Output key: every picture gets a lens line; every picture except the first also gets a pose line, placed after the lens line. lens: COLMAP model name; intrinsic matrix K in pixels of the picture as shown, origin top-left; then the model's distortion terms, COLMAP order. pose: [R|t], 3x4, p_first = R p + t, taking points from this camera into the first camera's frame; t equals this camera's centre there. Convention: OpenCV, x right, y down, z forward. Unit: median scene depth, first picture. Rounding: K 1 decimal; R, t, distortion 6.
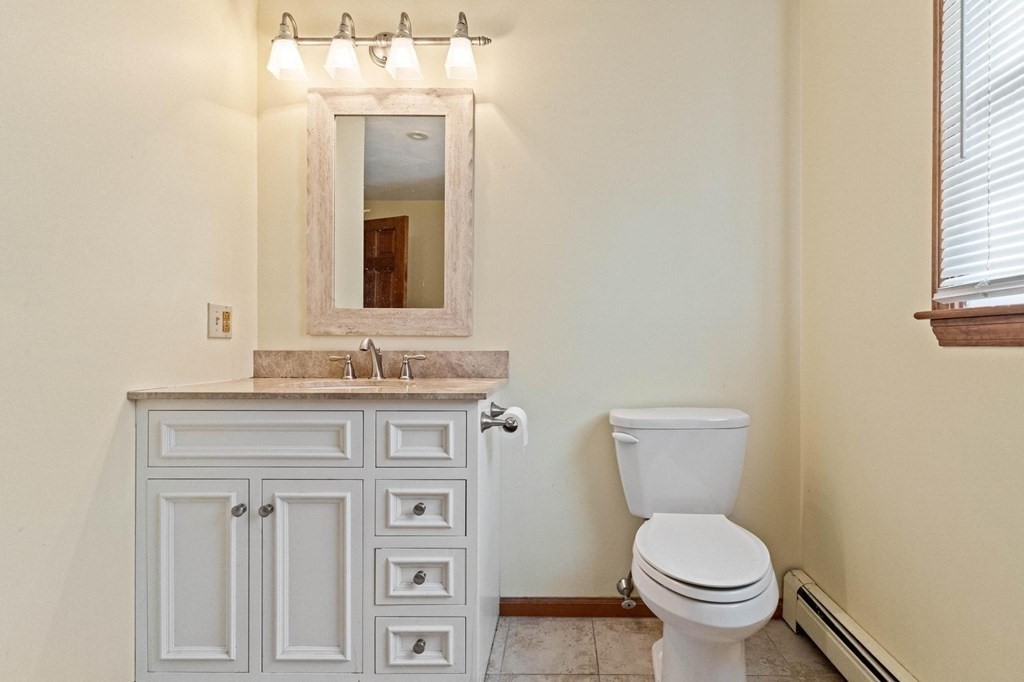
lens RADIAL K [[497.9, 0, 512.0], [0, 497.9, 341.0], [0, 0, 1]] dist [0.000409, 0.000231]
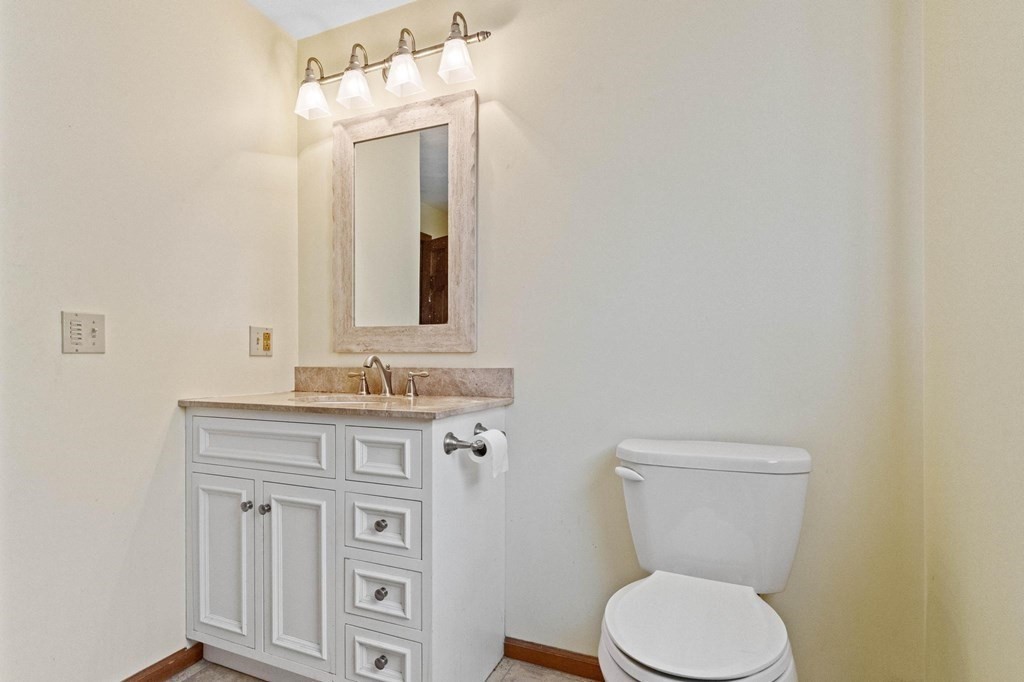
lens RADIAL K [[537.7, 0, 467.6], [0, 537.7, 358.2], [0, 0, 1]] dist [-0.001083, -0.000111]
pose [[0.904932, -0.003725, -0.425540, 0.356133], [0.004505, 0.999990, 0.000826, 0.000213], [0.425533, -0.002665, 0.904939, 0.078069]]
